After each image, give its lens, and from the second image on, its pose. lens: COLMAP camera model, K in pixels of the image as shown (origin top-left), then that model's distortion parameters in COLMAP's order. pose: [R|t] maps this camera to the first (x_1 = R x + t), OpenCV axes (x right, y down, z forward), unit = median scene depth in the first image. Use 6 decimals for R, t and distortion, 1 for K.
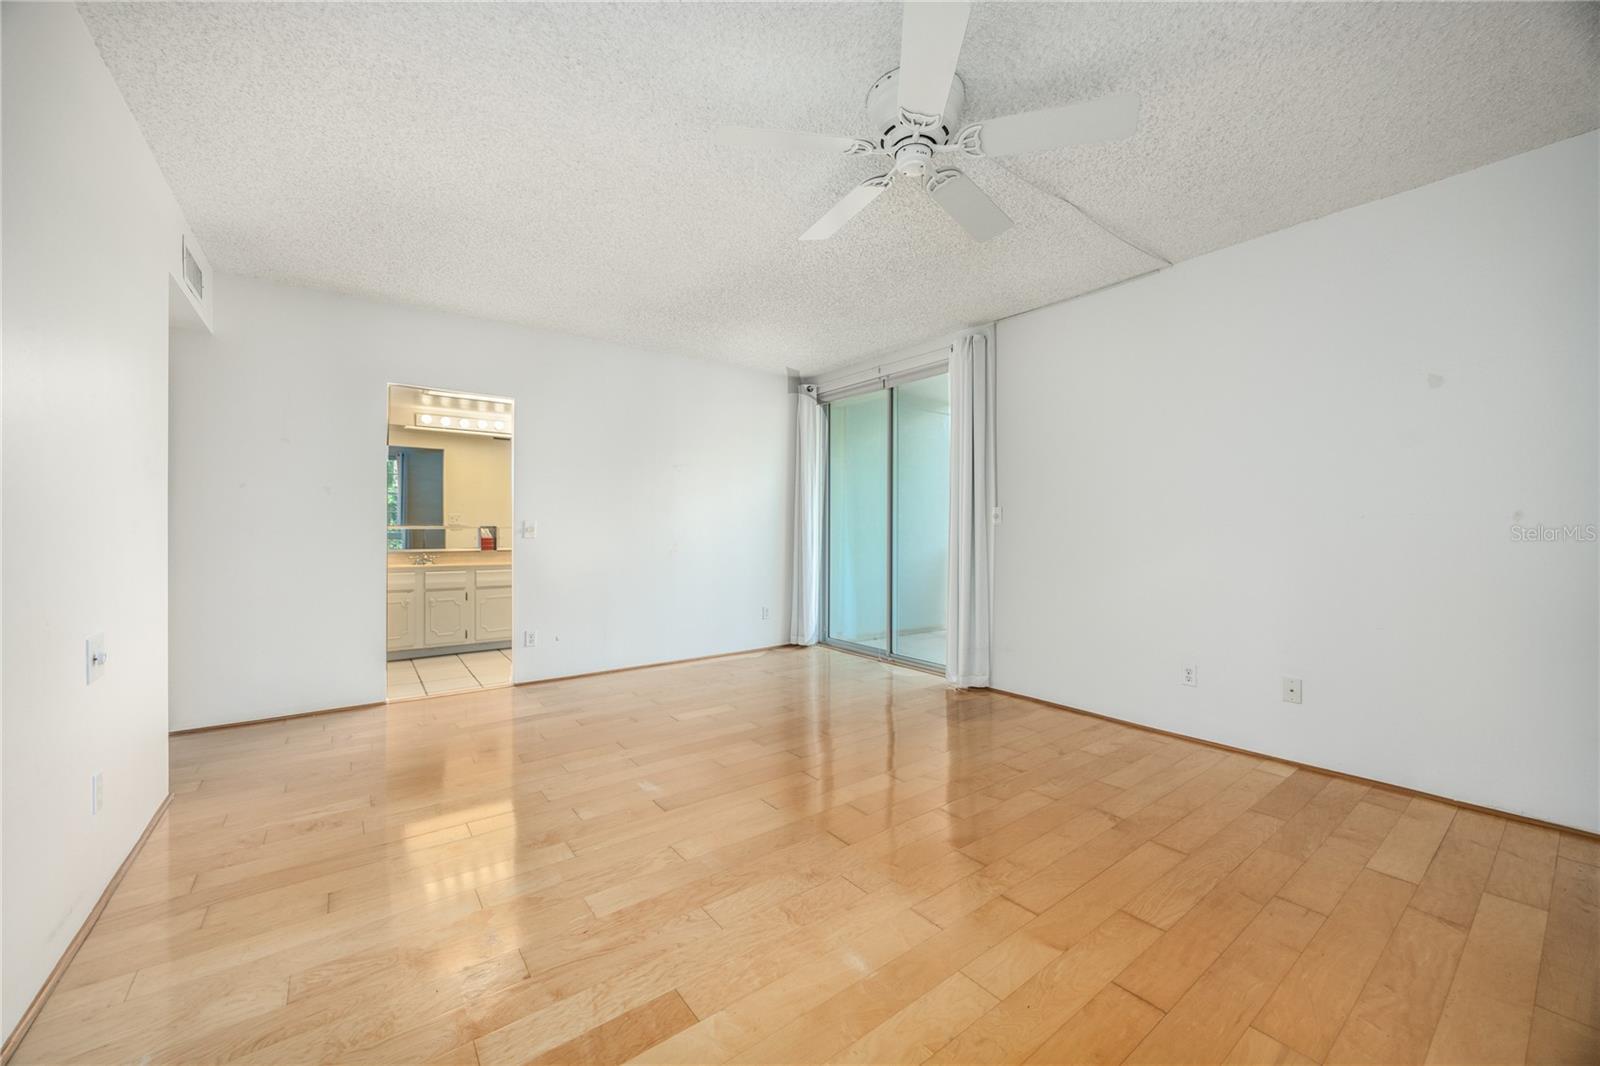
lens RADIAL K [[617.4, 0, 792.1], [0, 617.4, 533.6], [0, 0, 1]] dist [0.002149, -0.000104]
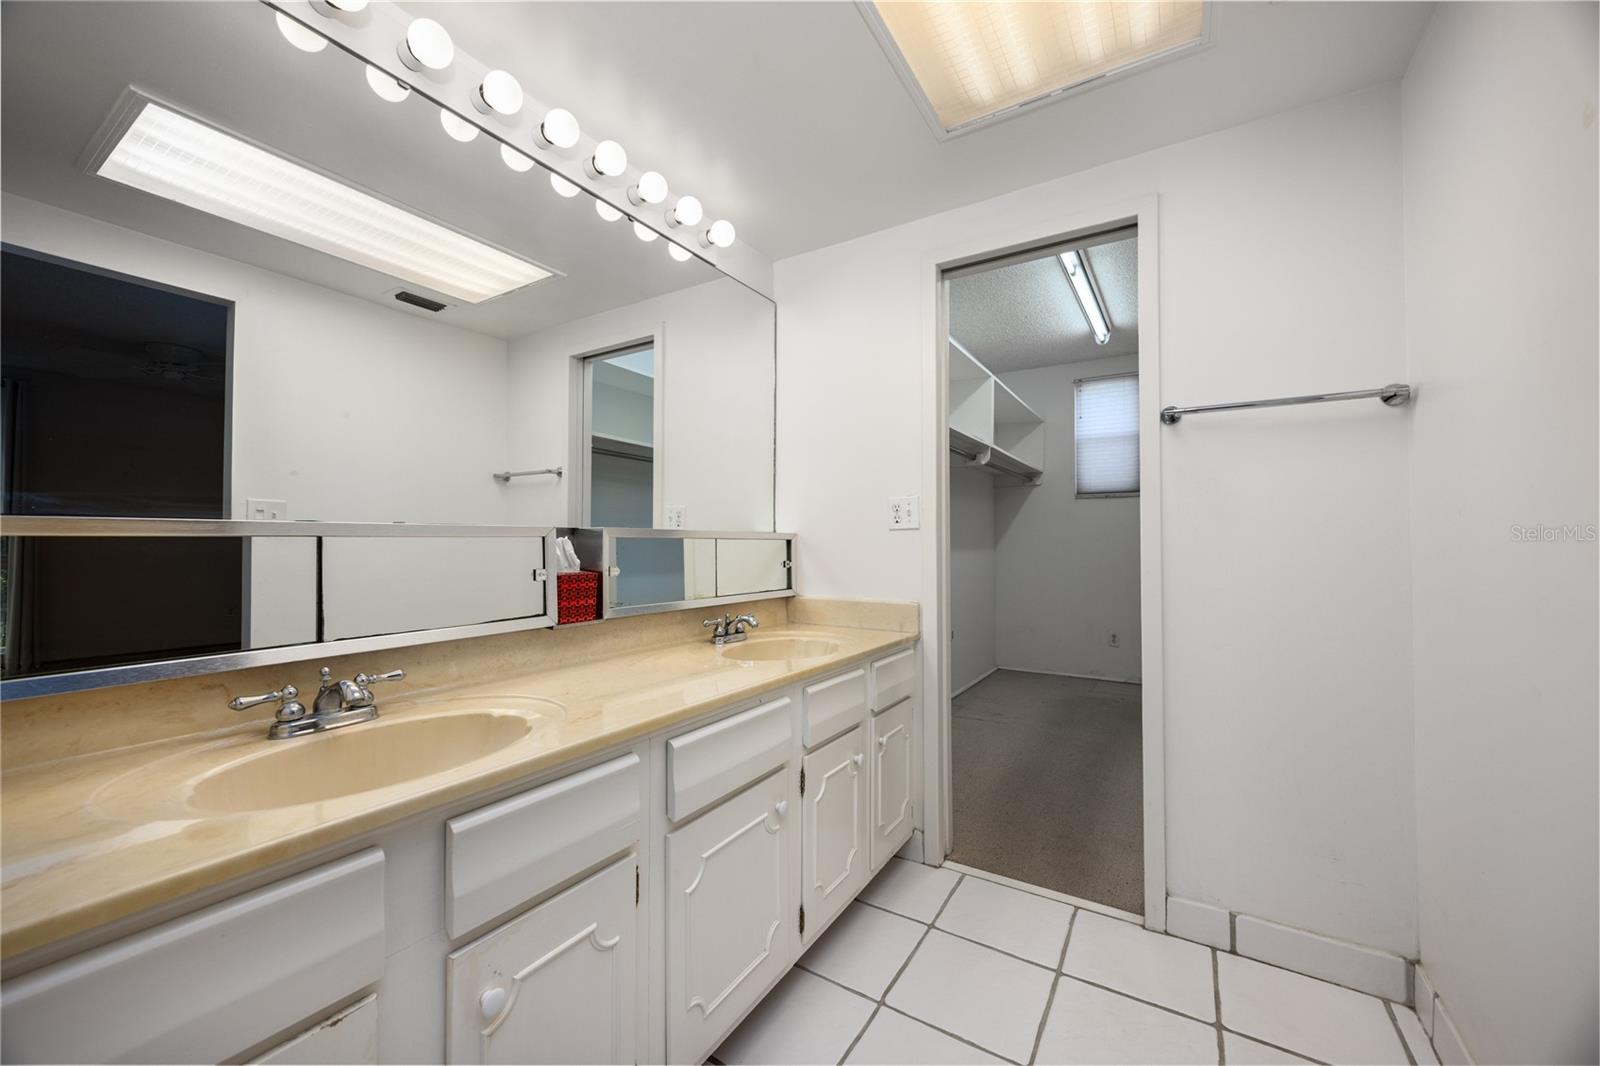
lens RADIAL K [[617.4, 0, 792.1], [0, 617.4, 533.6], [0, 0, 1]] dist [0.002149, -0.000104]
pose [[0.924252, -0.000470, 0.381782, -0.503598], [0.007348, 0.999836, -0.016558, -0.004443], [-0.381712, 0.018109, 0.924104, 0.727721]]
